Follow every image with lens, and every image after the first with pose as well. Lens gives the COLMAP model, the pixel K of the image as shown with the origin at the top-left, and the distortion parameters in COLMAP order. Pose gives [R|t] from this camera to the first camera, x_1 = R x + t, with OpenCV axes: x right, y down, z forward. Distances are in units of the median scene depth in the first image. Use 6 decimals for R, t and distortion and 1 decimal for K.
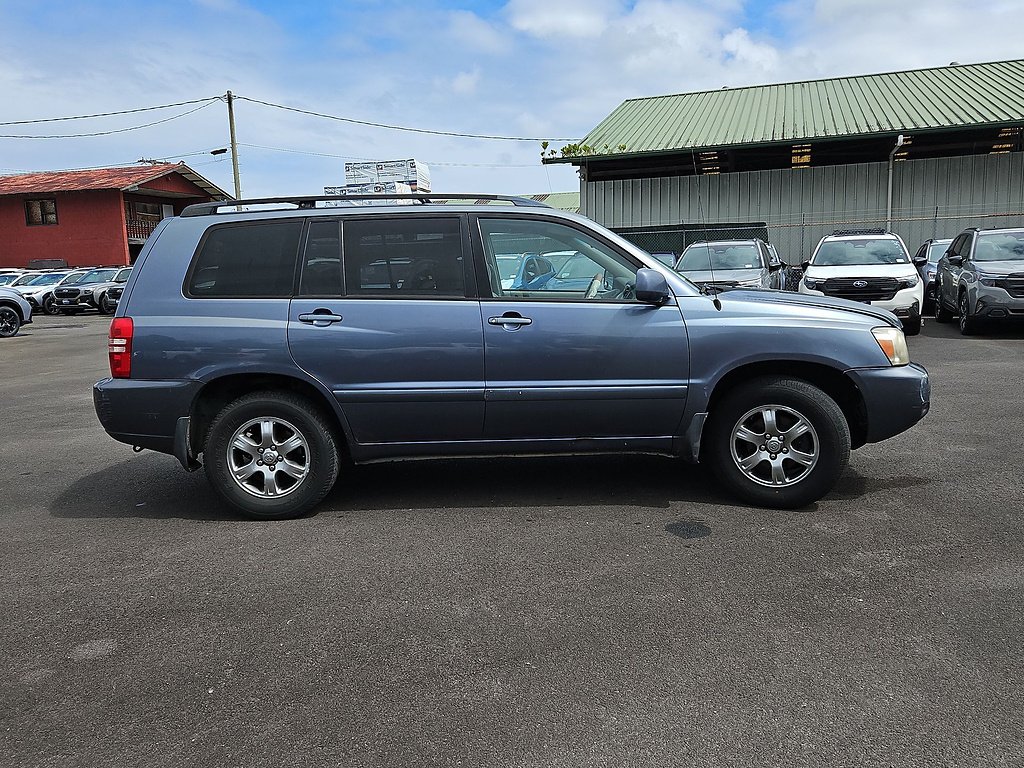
lens RADIAL K [[849.4, 0, 512.0], [0, 849.4, 384.0], [0, 0, 1]] dist [0.044618, -0.008167]
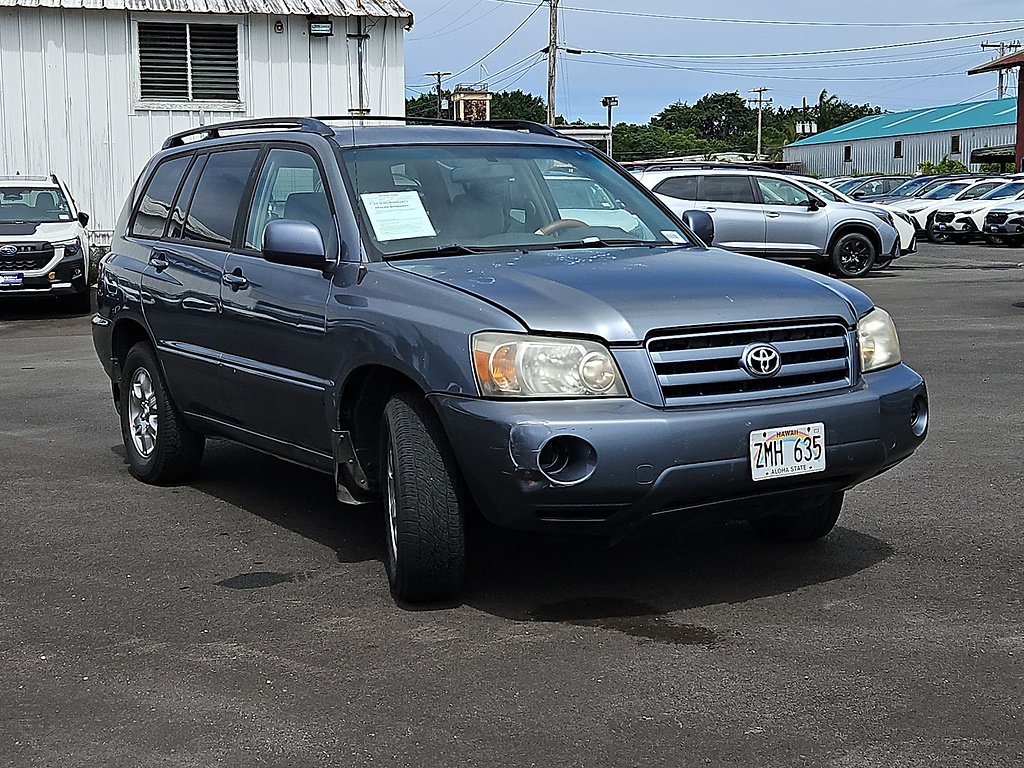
lens RADIAL K [[1603.1, 0, 544.0], [0, 1603.1, 383.6], [0, 0, 1]] dist [0.100163, -0.120253]
pose [[0.532752, 0.116559, -0.838206, 0.276439], [-0.113387, 0.991370, 0.065790, -0.021356], [0.838641, 0.059992, 0.541371, 0.085313]]
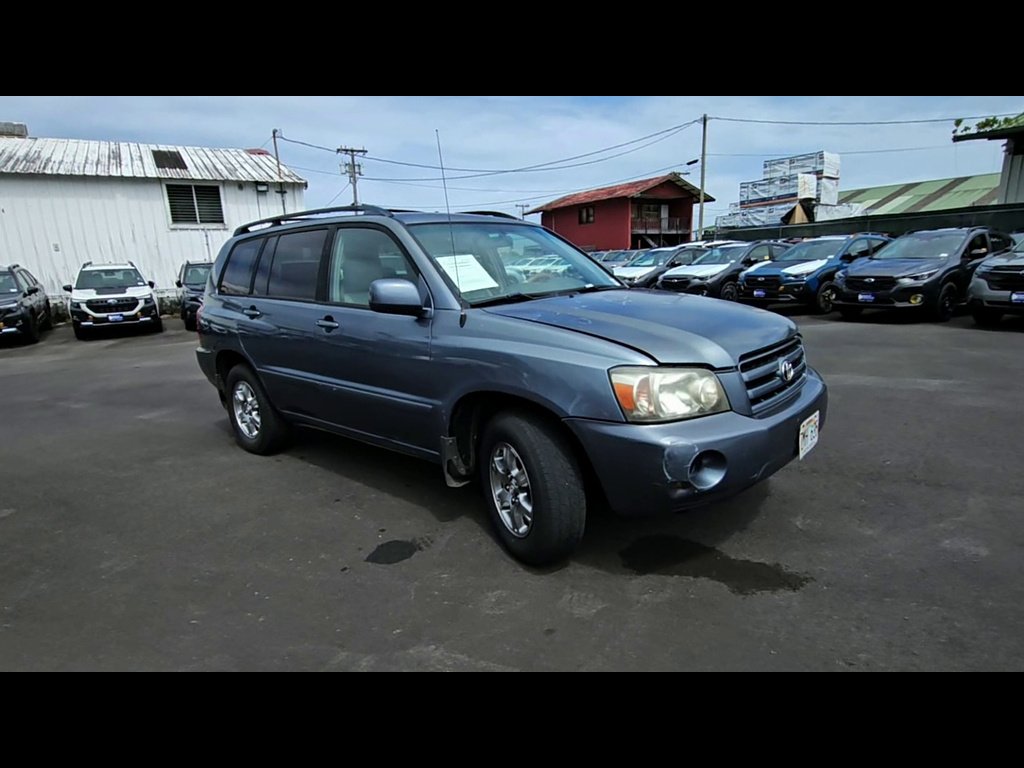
lens RADIAL K [[581.4, 0, 526.2], [0, 581.4, 415.7], [0, 0, 1]] dist [0.005145, -0.012167]
pose [[0.762315, 0.163185, -0.626296, 0.135019], [-0.068460, 0.982594, 0.172692, -0.020615], [0.643576, -0.088769, 0.760217, 0.113144]]
